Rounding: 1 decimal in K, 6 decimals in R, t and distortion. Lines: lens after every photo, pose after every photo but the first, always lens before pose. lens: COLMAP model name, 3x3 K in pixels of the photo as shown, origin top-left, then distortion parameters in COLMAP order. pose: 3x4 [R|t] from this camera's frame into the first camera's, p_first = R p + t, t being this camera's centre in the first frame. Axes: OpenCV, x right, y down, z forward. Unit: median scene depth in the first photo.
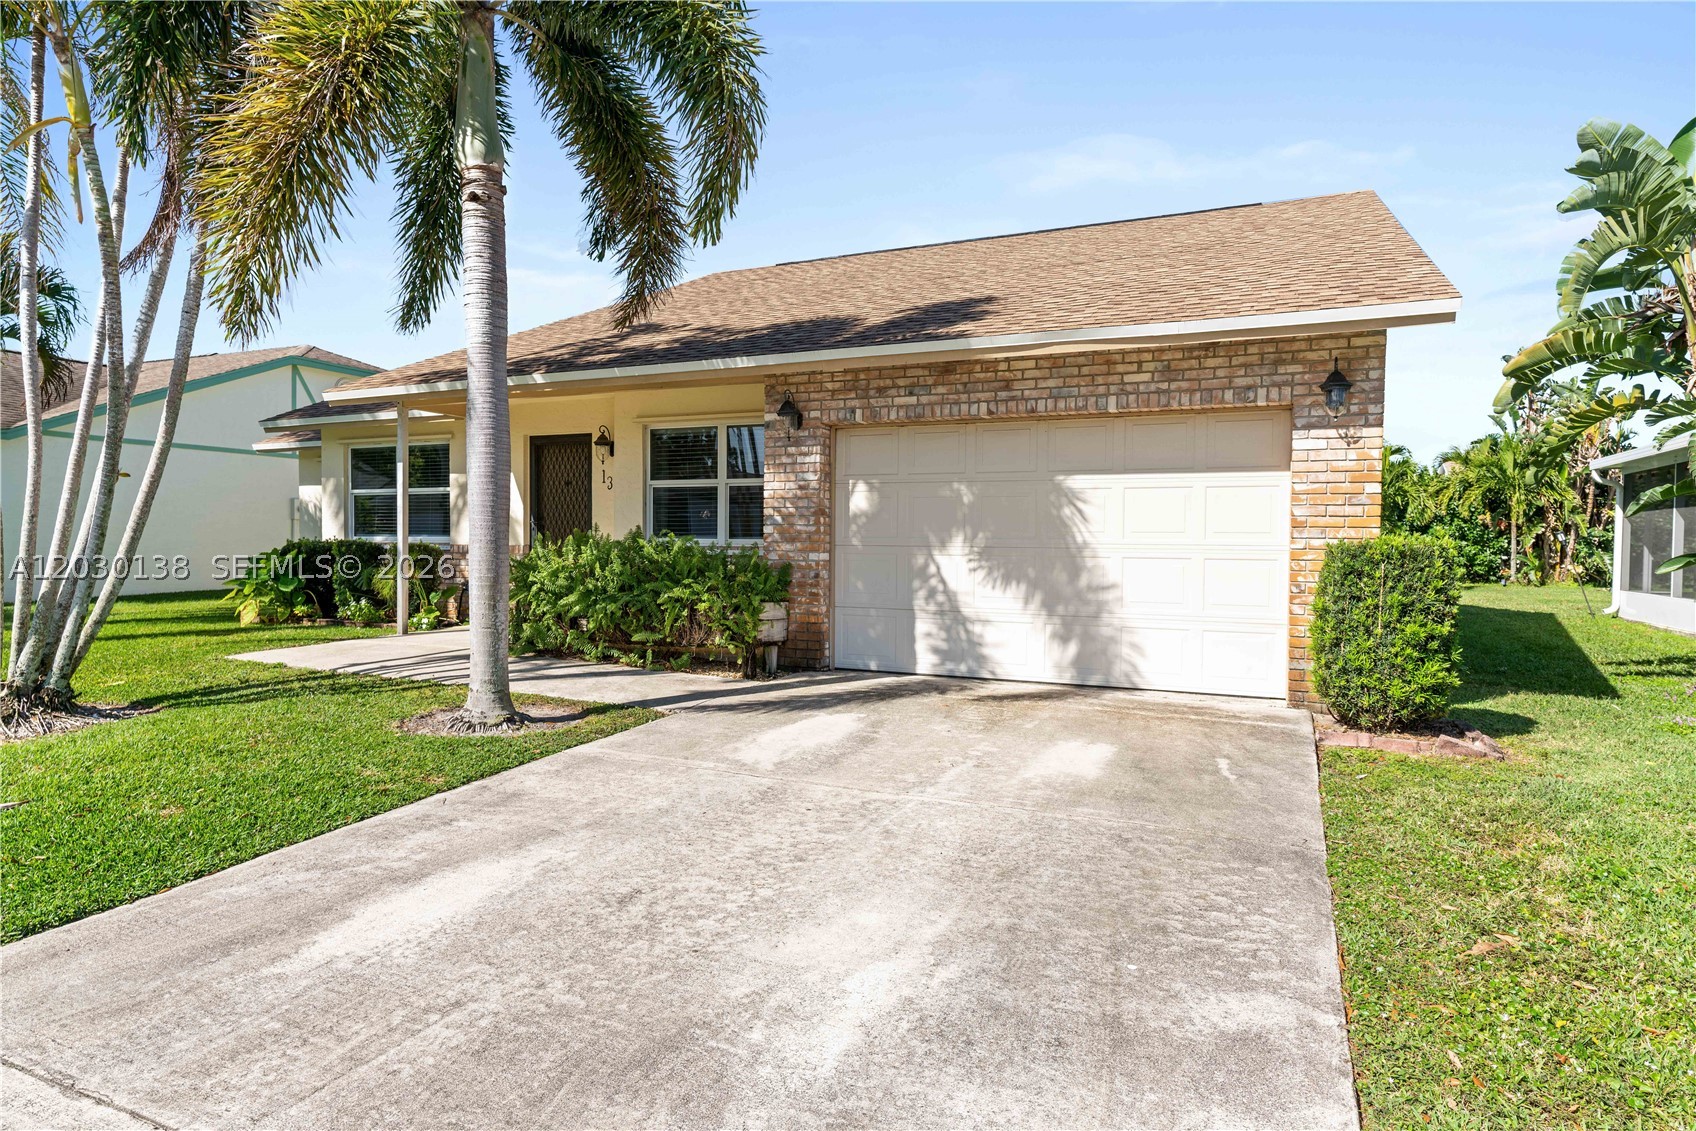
lens RADIAL K [[1022.7, 0, 848.0], [0, 1022.7, 572.6], [0, 0, 1]] dist [0.001889, 0.002159]
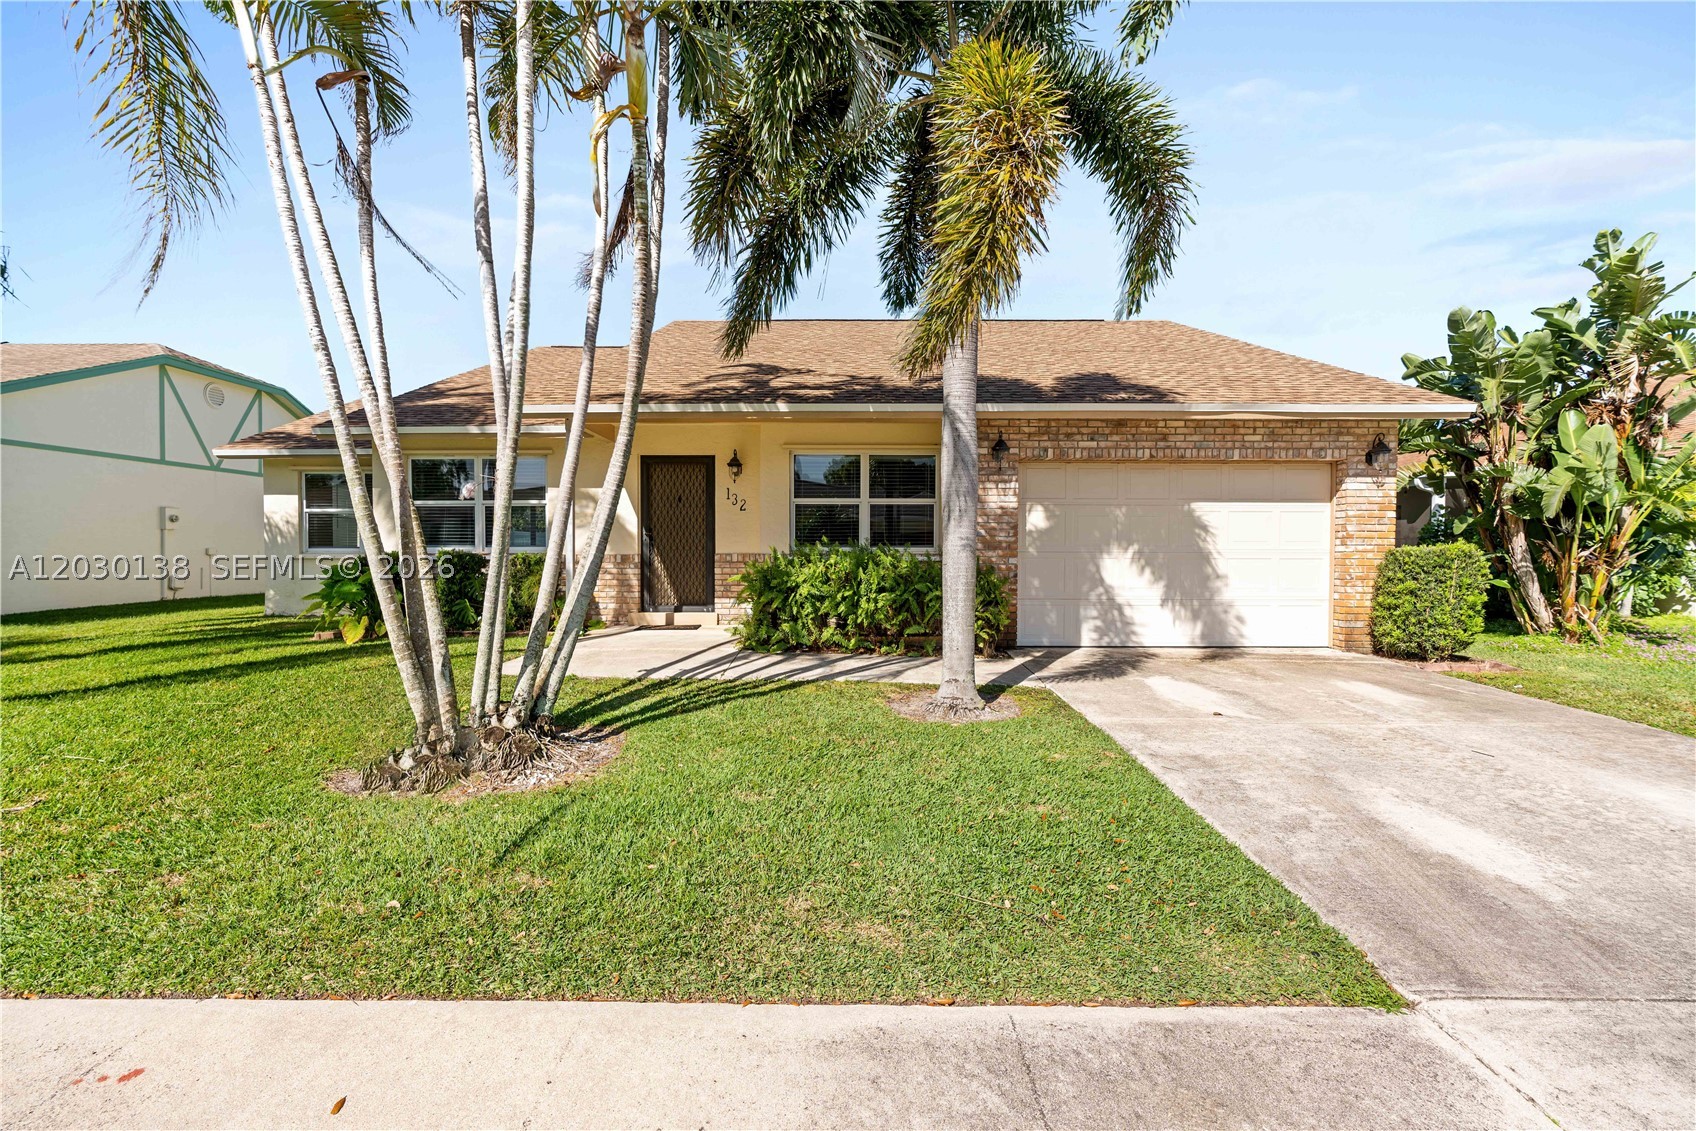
lens RADIAL K [[792.8, 0, 848.0], [0, 792.8, 553.0], [0, 0, 1]] dist [-0.002653, -0.000368]
pose [[0.900096, -0.006976, 0.435635, -0.720148], [0.019768, 0.999496, -0.024840, -0.005748], [-0.435242, 0.030971, 0.899781, 0.214200]]
